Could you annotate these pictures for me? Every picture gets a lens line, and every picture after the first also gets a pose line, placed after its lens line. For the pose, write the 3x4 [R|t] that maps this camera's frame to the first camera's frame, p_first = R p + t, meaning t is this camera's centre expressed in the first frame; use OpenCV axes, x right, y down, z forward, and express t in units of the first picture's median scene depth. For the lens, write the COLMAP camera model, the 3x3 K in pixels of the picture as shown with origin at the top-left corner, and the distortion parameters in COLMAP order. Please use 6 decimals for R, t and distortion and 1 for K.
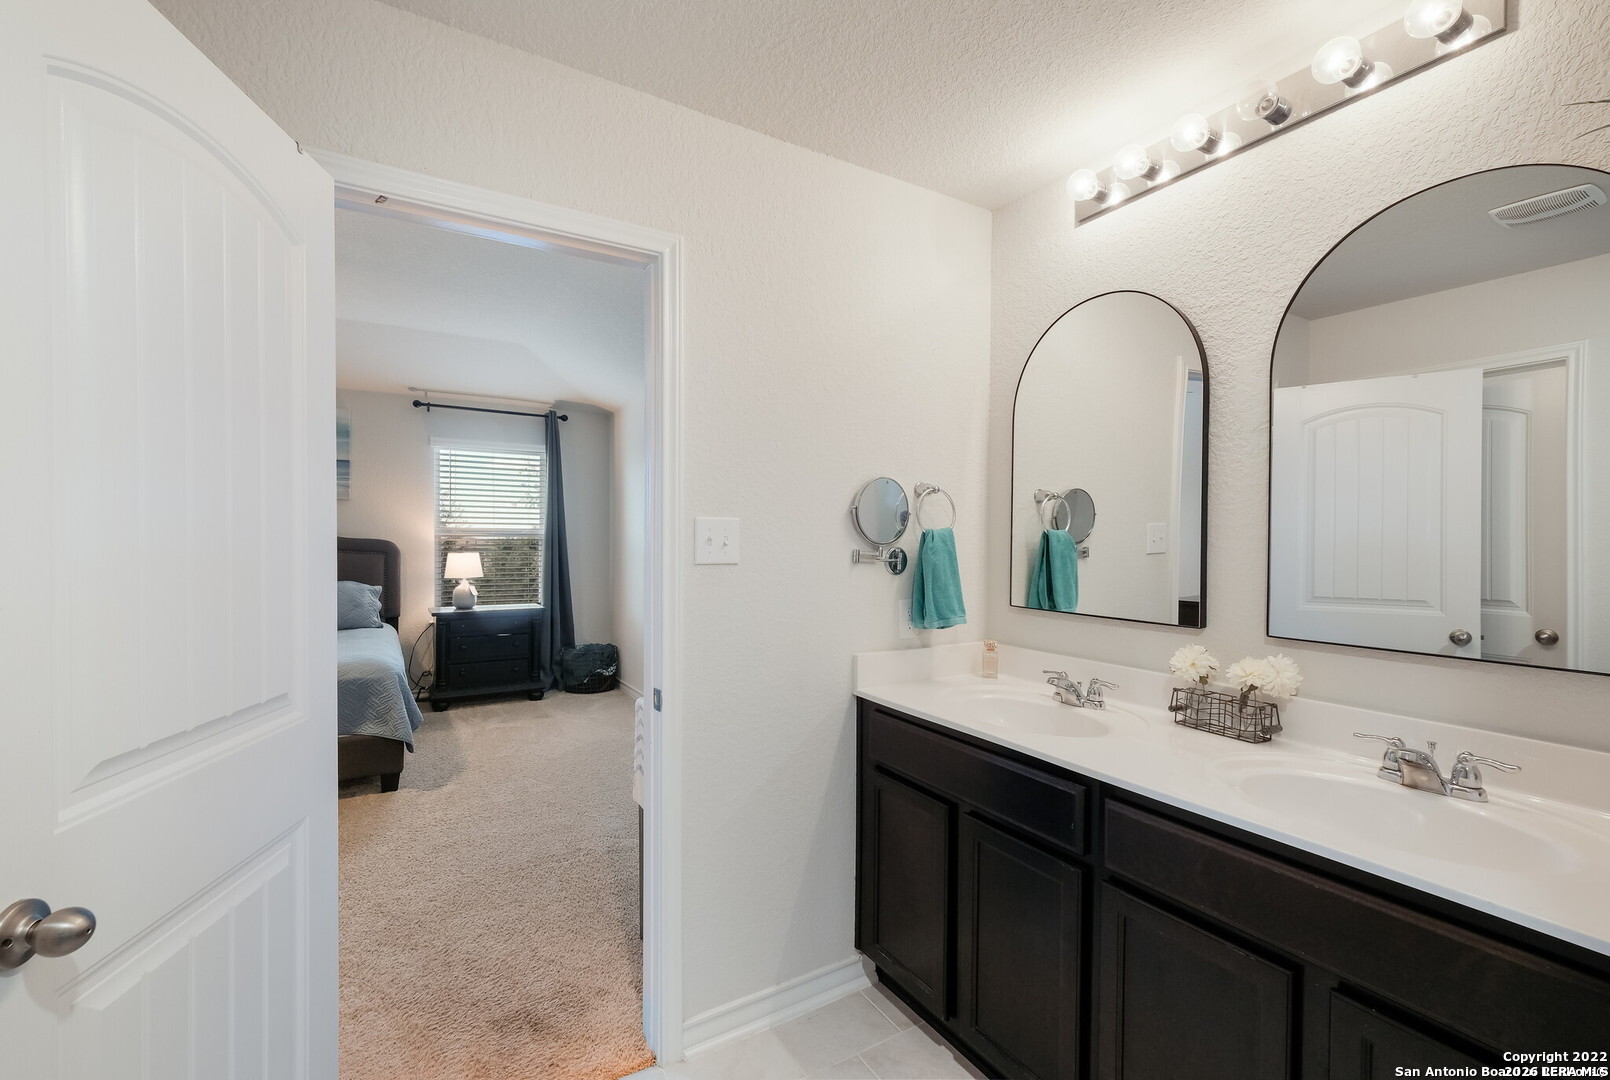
lens RADIAL K [[694.2, 0, 804.9], [0, 694.2, 546.0], [0, 0, 1]] dist [-0.000895, 0.001345]
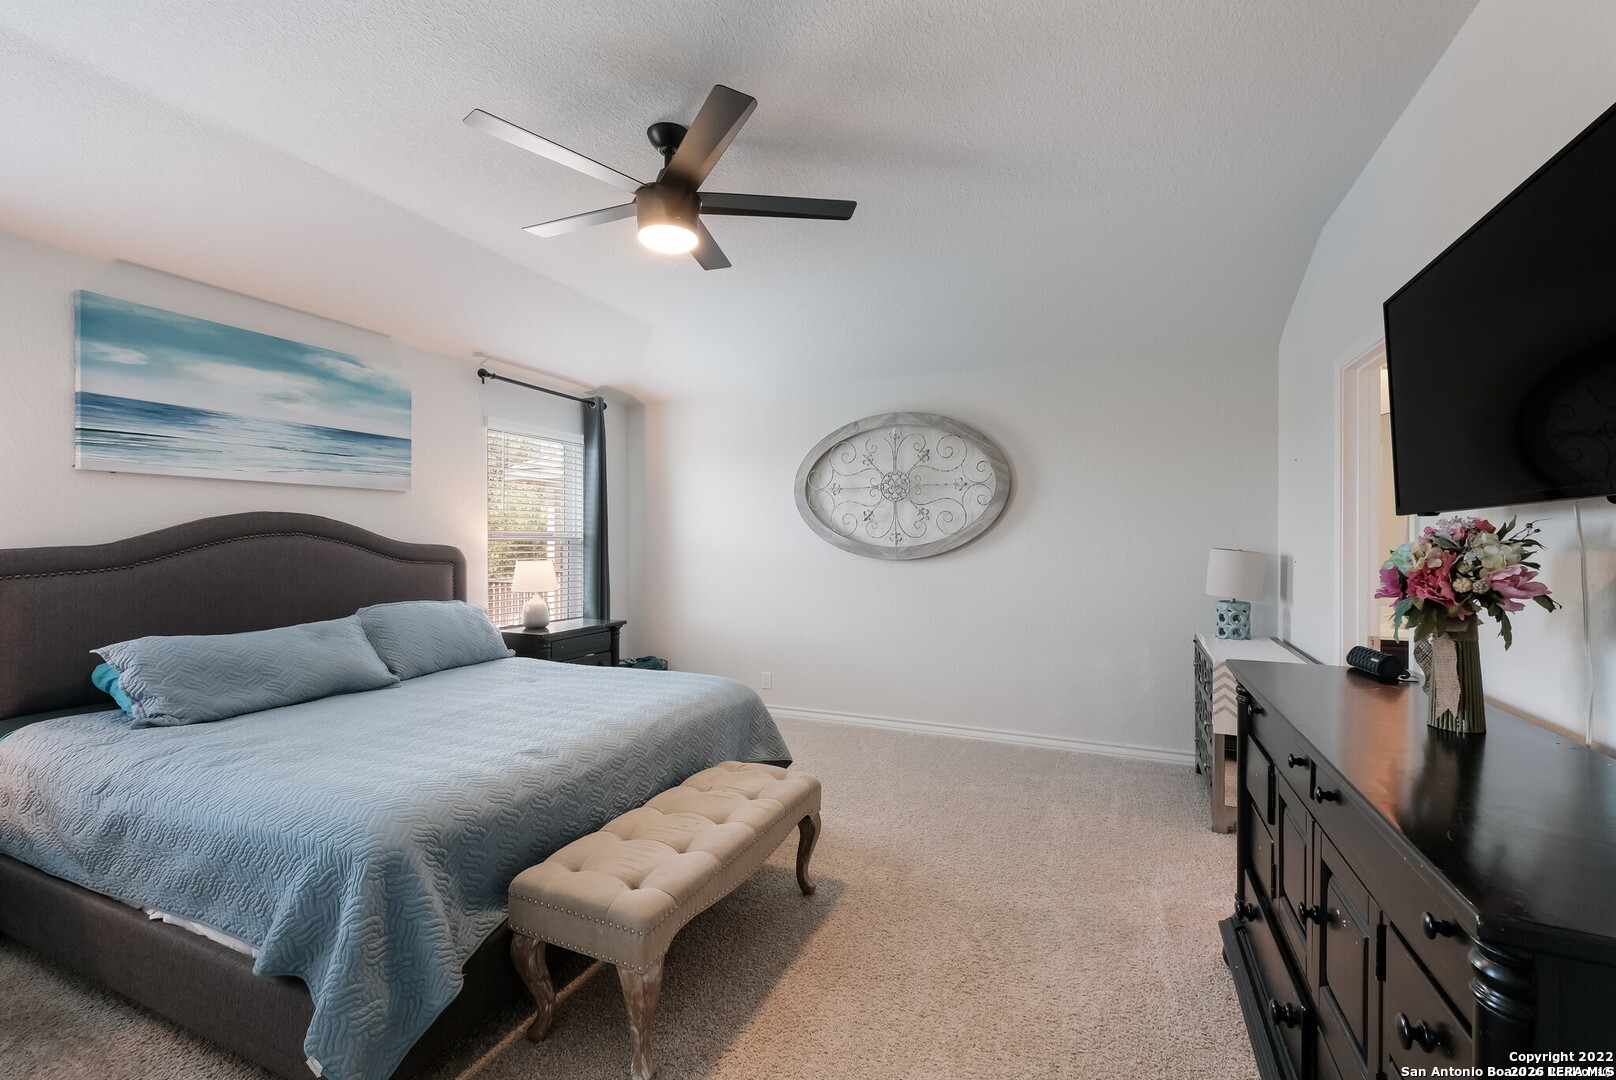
lens RADIAL K [[696.8, 0, 822.8], [0, 696.8, 528.4], [0, 0, 1]] dist [-0.000895, 0.001345]
pose [[0.805126, 0.002990, 0.593097, -0.702544], [0.012105, 0.999696, -0.021472, -0.006404], [-0.592981, 0.024468, 0.804845, 0.133334]]
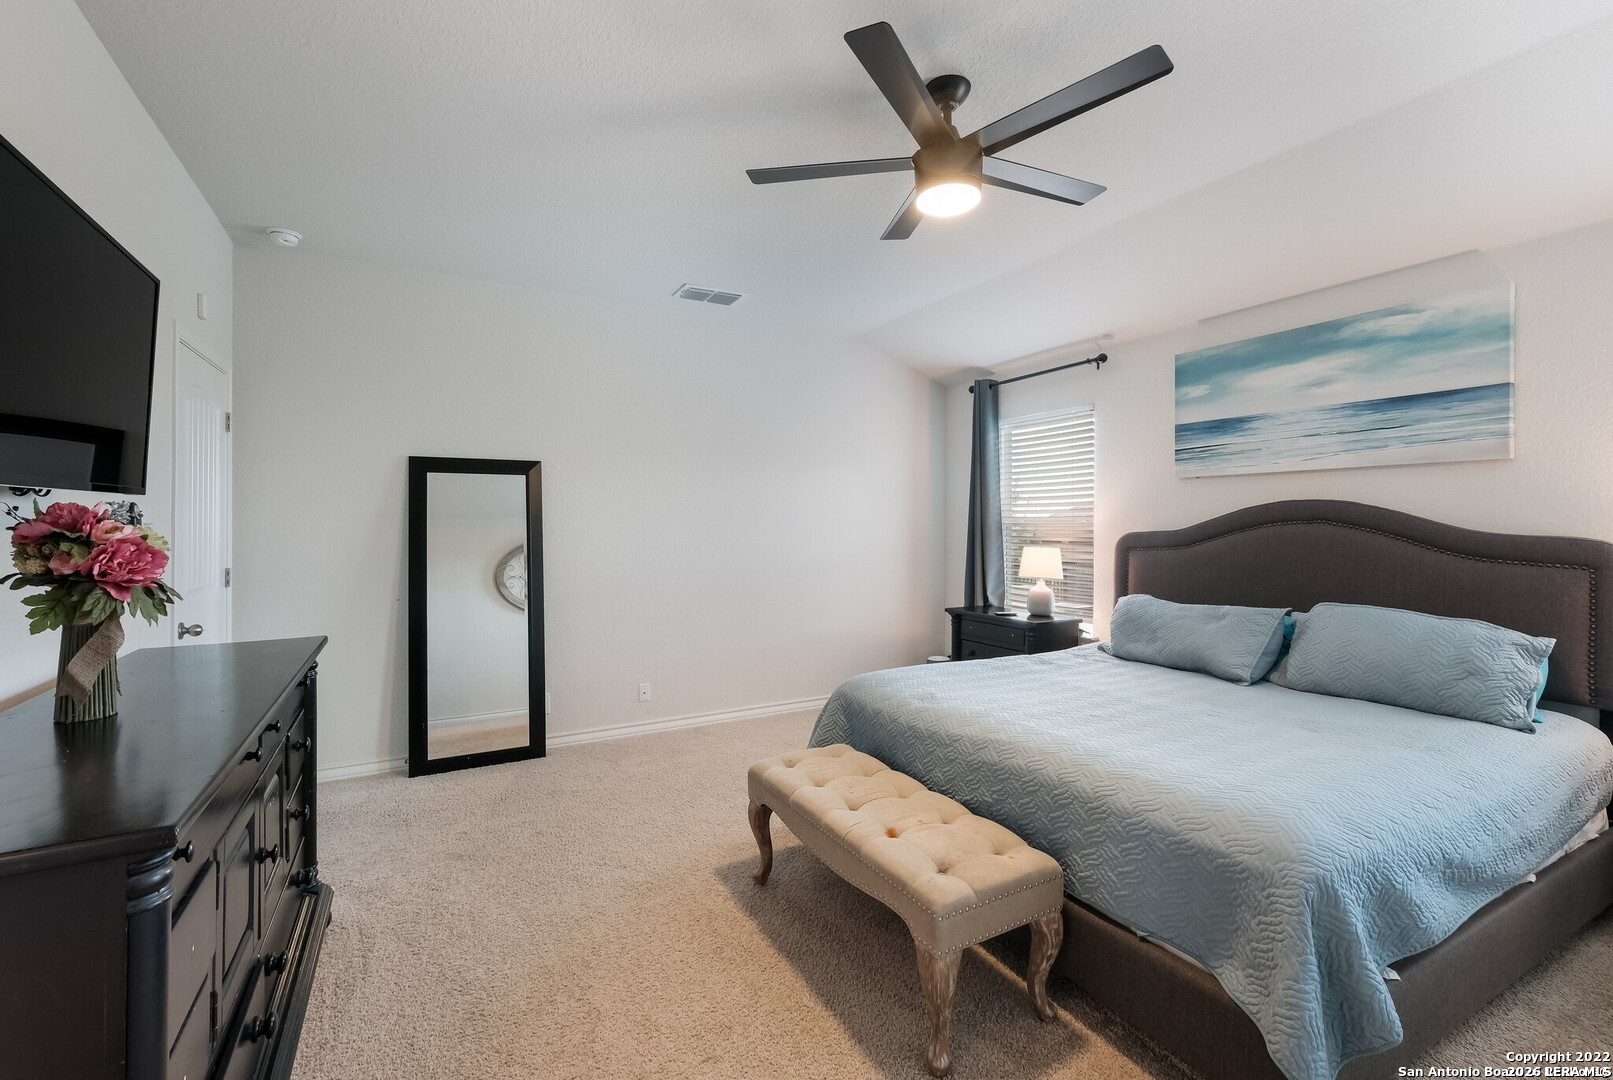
lens RADIAL K [[695.5, 0, 807.9], [0, 695.5, 523.7], [0, 0, 1]] dist [-0.000895, 0.001345]
pose [[-0.040393, -0.004122, -0.999175, -0.117418], [-0.014118, 0.999894, -0.003554, -0.009632], [0.999084, 0.013963, -0.040447, 0.478376]]
